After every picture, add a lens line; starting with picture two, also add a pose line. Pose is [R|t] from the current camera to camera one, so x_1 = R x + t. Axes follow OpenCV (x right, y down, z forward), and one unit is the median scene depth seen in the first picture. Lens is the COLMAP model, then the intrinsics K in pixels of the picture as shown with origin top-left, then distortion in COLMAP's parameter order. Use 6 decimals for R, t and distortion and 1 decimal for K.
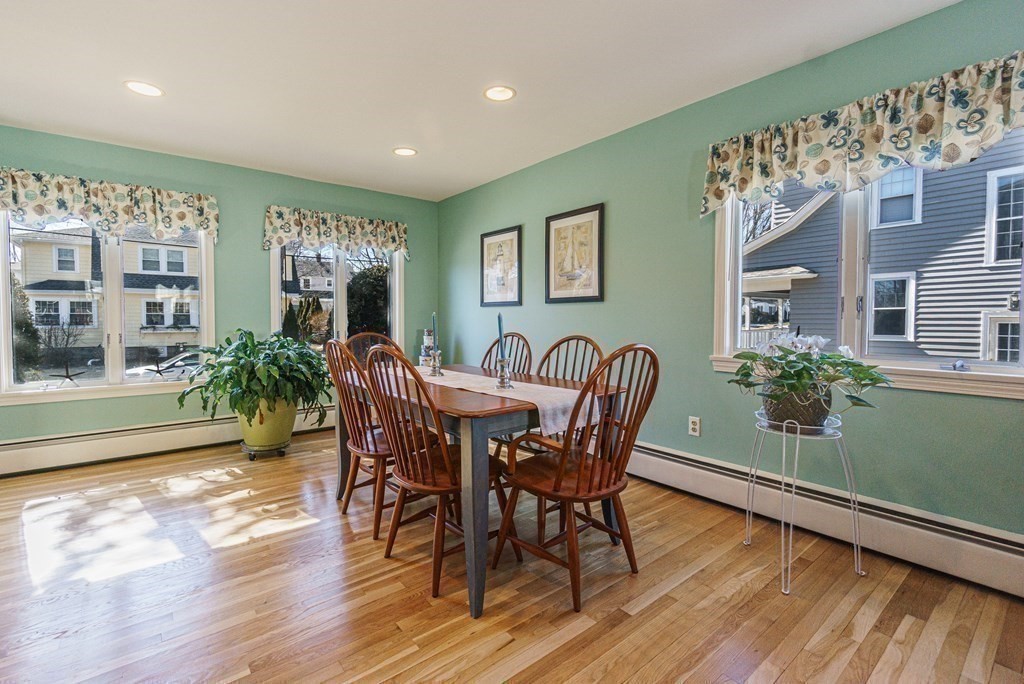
lens RADIAL K [[457.9, 0, 504.9], [0, 457.9, 334.9], [0, 0, 1]] dist [-0.005198, 0.000985]
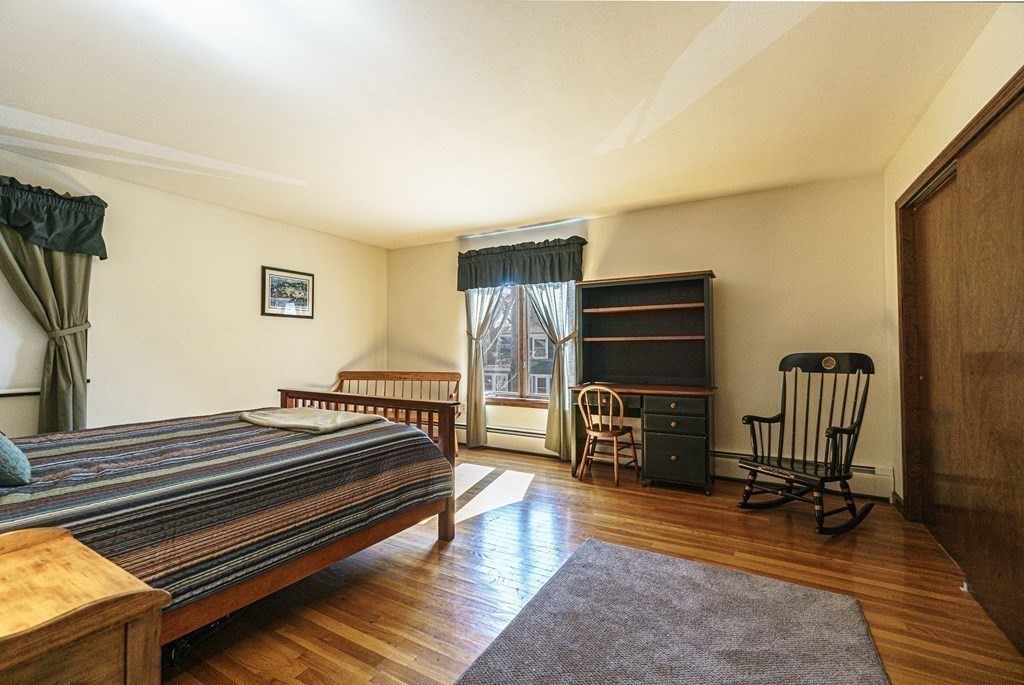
lens RADIAL K [[457.9, 0, 504.9], [0, 457.9, 335.4], [0, 0, 1]] dist [-0.005198, 0.000985]
pose [[-0.358724, 0.028985, 0.932994, -1.672836], [0.030997, 0.999336, -0.019129, 0.060153], [-0.932929, 0.022058, -0.359384, 0.709315]]
